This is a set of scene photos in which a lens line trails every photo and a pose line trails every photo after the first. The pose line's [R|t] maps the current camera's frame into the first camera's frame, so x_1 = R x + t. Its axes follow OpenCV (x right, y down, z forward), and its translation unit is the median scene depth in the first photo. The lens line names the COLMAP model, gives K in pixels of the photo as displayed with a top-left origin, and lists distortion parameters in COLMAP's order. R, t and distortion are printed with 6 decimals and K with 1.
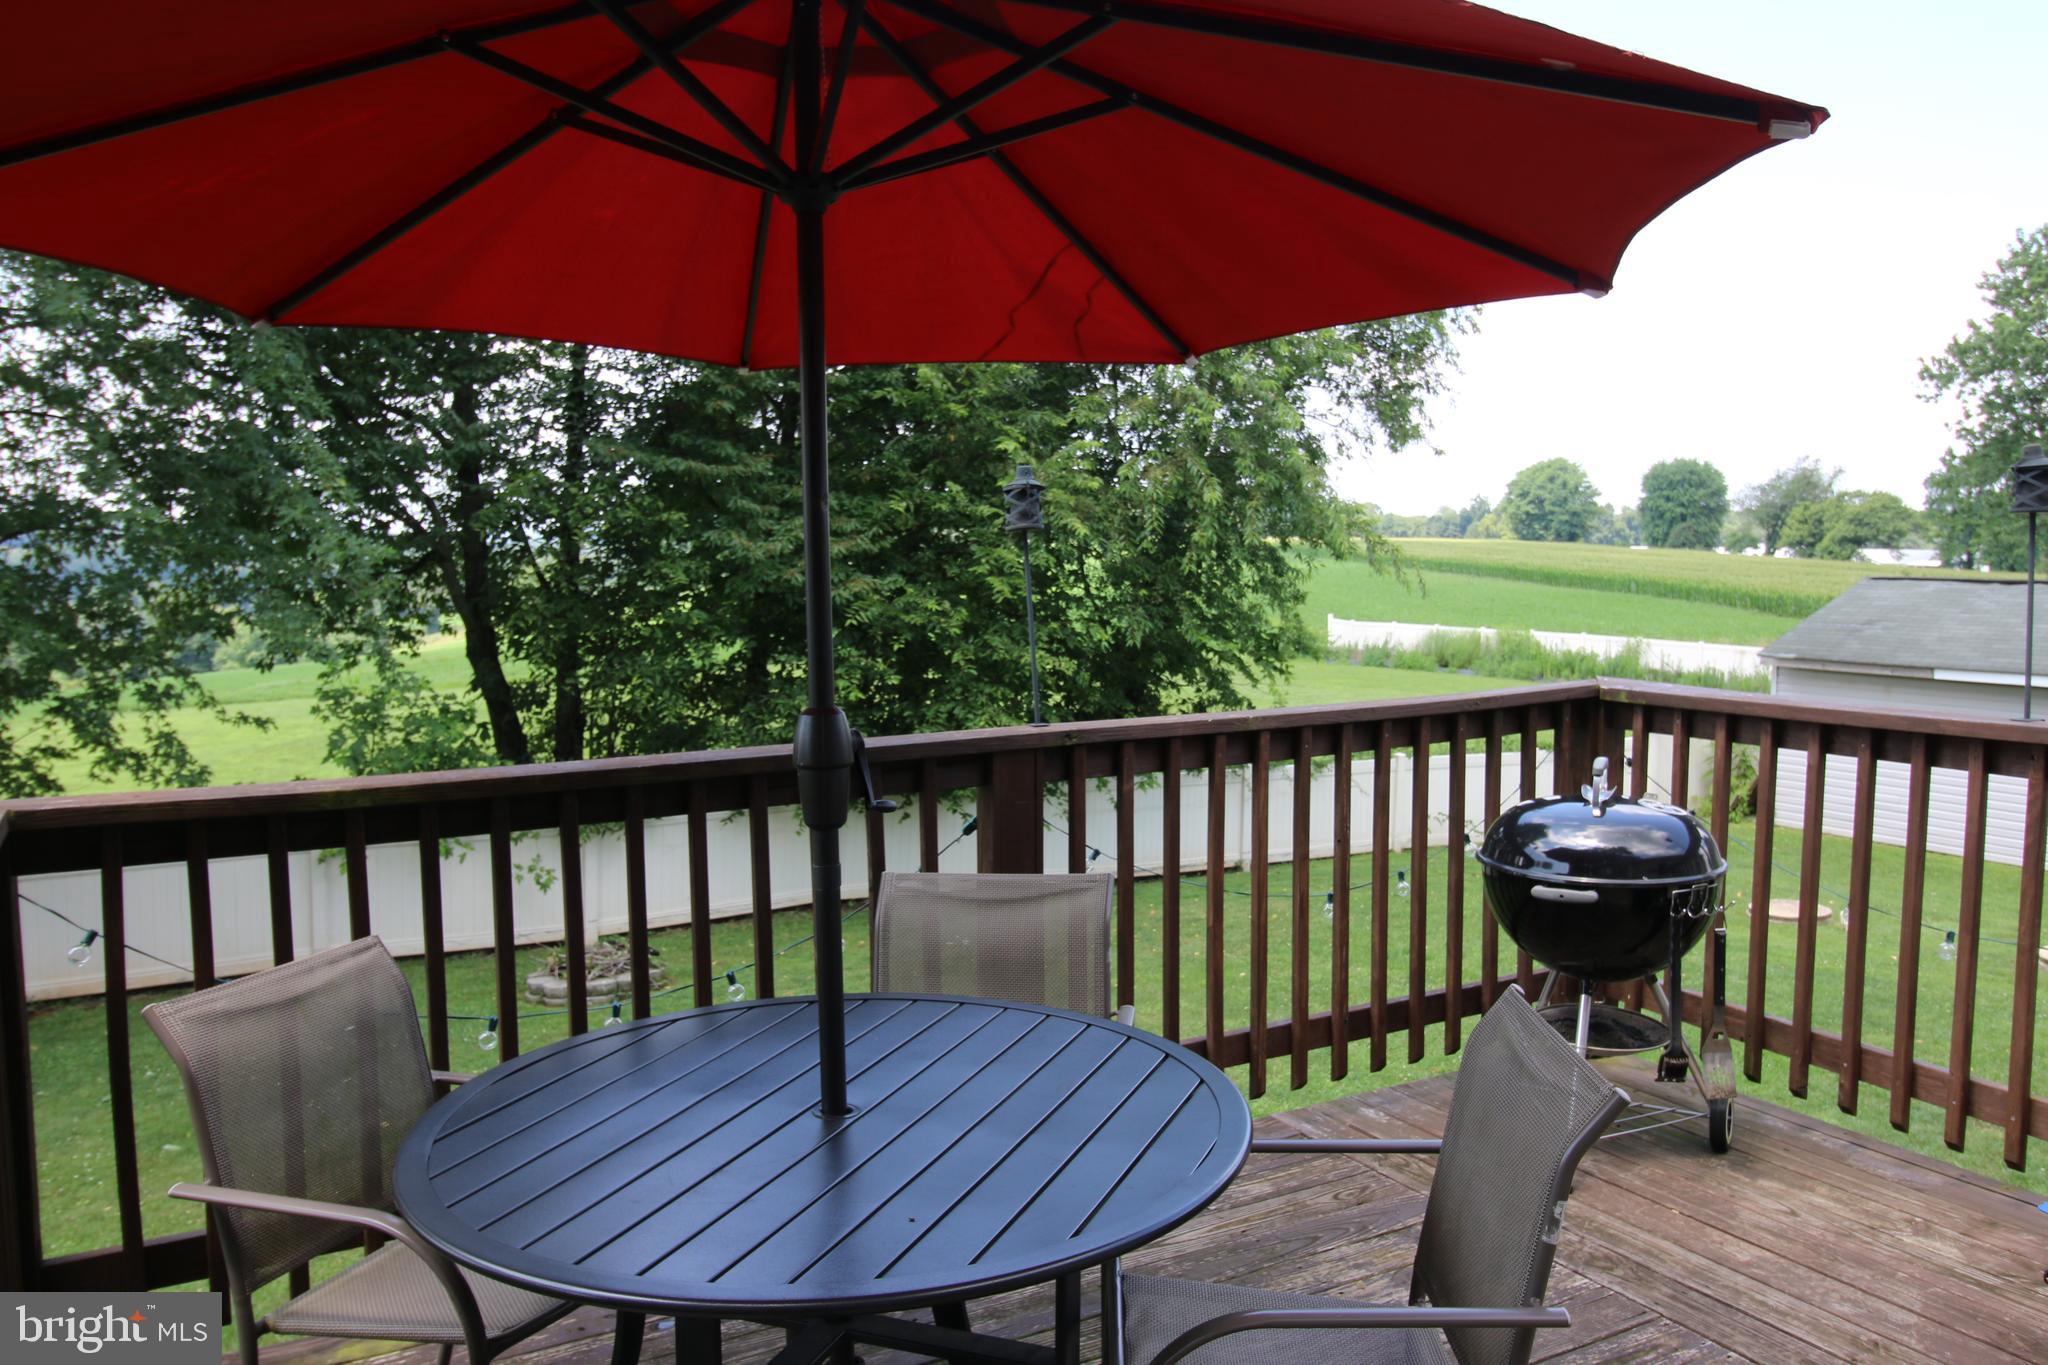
lens RADIAL K [[1706.9, 0, 1024.0], [0, 1706.9, 682.5], [0, 0, 1]] dist [0.001142, 0.000819]
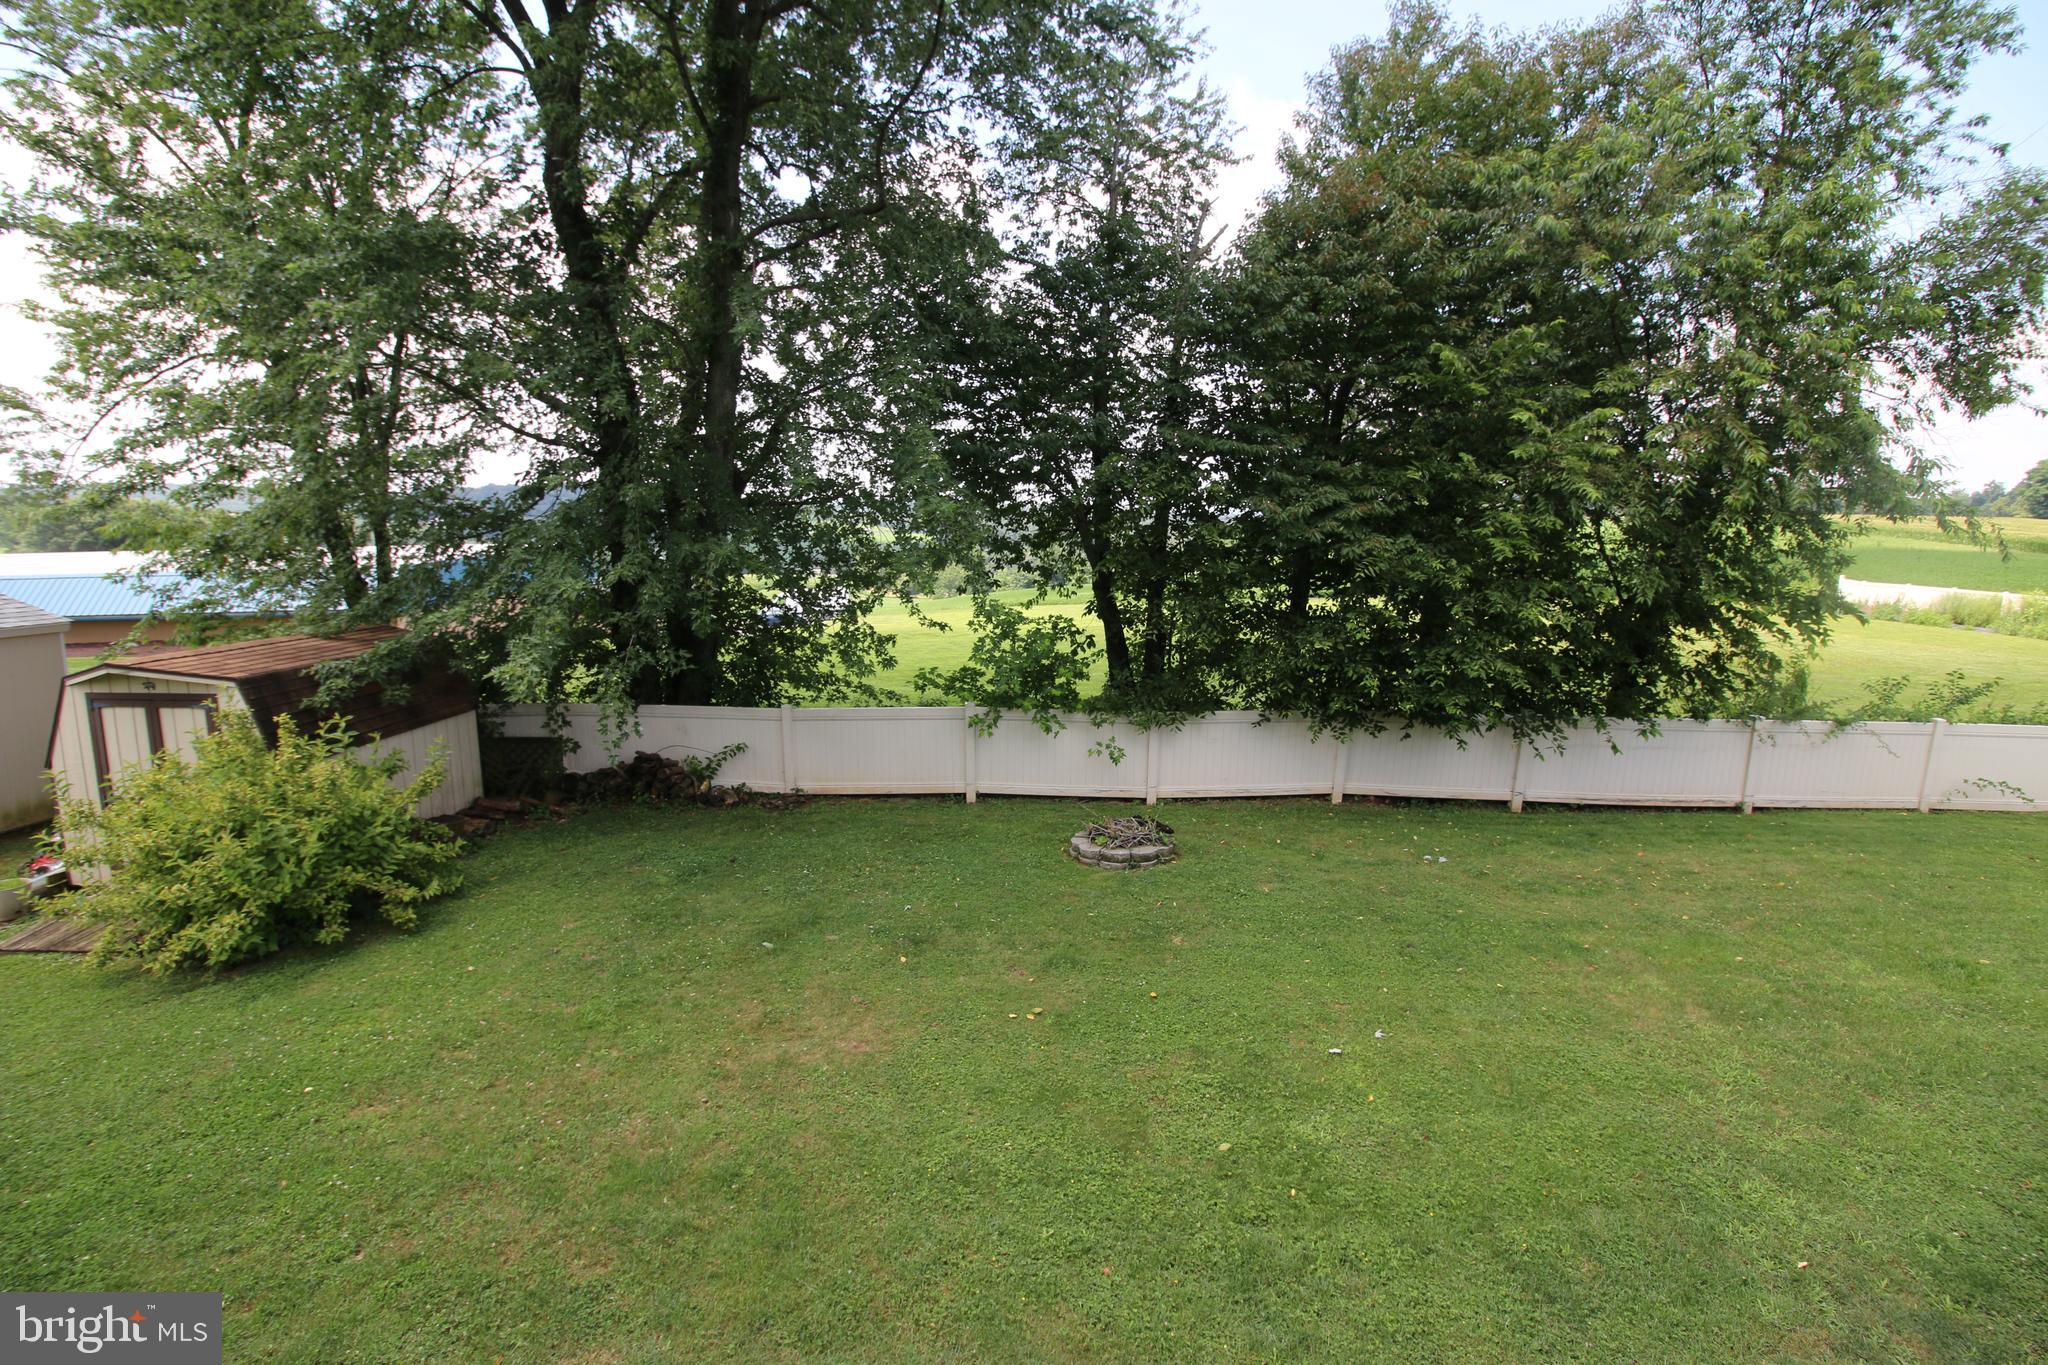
lens RADIAL K [[943.3, 0, 1012.7], [0, 943.3, 663.8], [0, 0, 1]] dist [0.024562, -0.029090]
pose [[0.862827, 0.079060, -0.499279, 0.020988], [-0.043800, 0.995672, 0.081971, -0.015407], [0.503599, -0.048859, 0.862555, 0.273586]]
